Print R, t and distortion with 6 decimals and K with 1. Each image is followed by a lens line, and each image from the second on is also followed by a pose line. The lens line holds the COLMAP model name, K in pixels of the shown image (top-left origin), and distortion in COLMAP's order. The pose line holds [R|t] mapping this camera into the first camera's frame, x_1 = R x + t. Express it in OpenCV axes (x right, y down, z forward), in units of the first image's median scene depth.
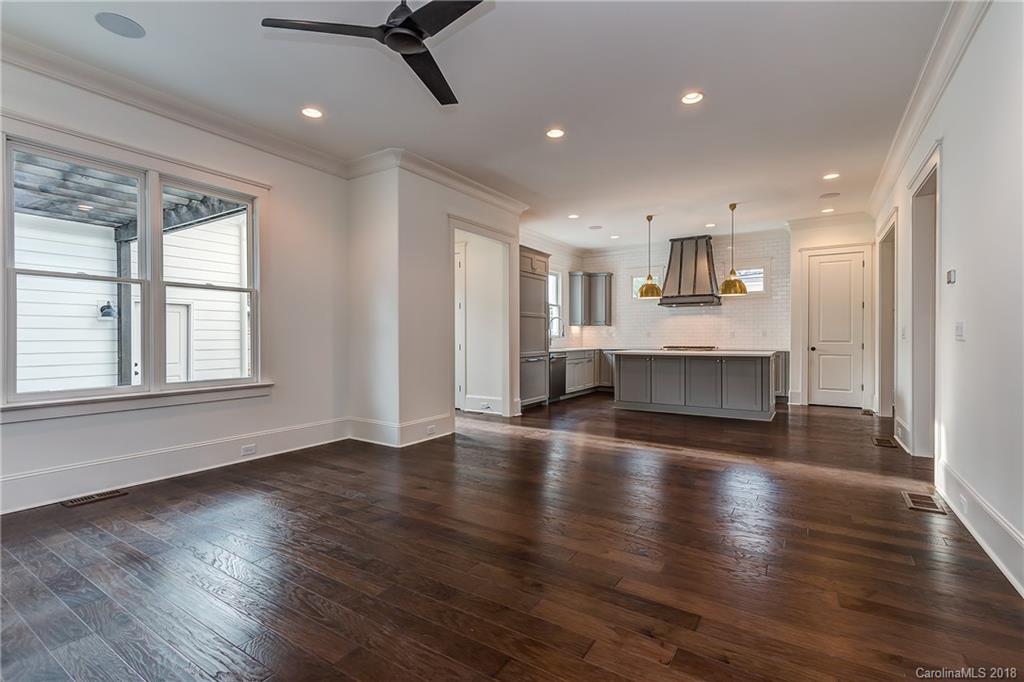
lens RADIAL K [[469.9, 0, 512.8], [0, 469.9, 342.8], [0, 0, 1]] dist [0.008438, -0.001176]
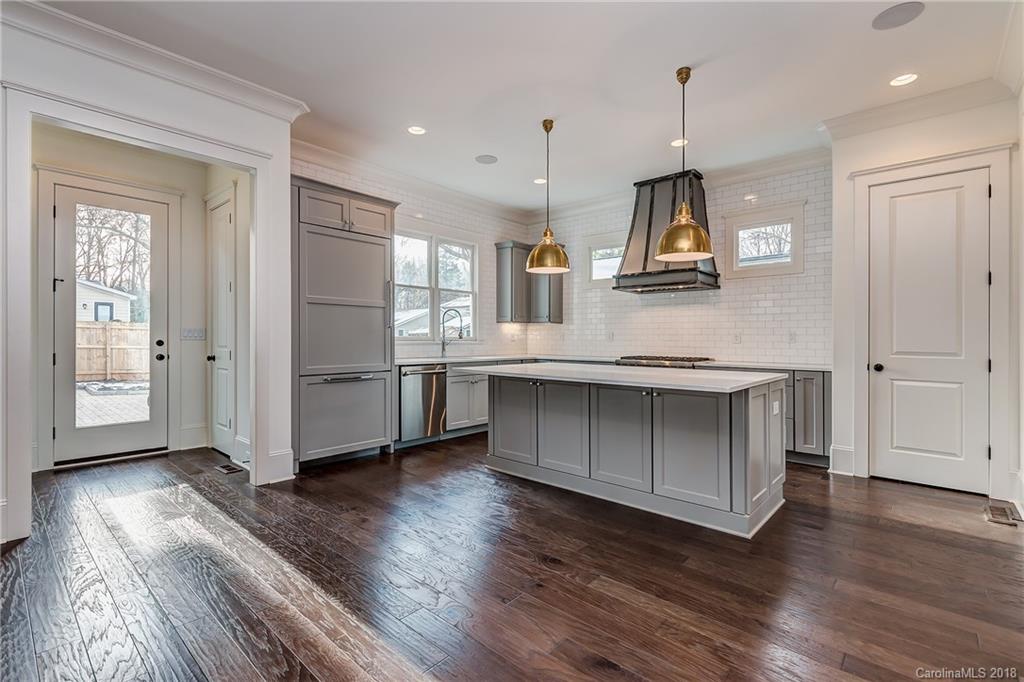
lens RADIAL K [[469.9, 0, 517.1], [0, 469.9, 335.6], [0, 0, 1]] dist [0.008438, -0.001176]
pose [[0.989253, 0.007505, -0.146022, 0.288491], [-0.010019, 0.999814, -0.016487, -0.008264], [0.145871, 0.017773, 0.989144, 0.388567]]
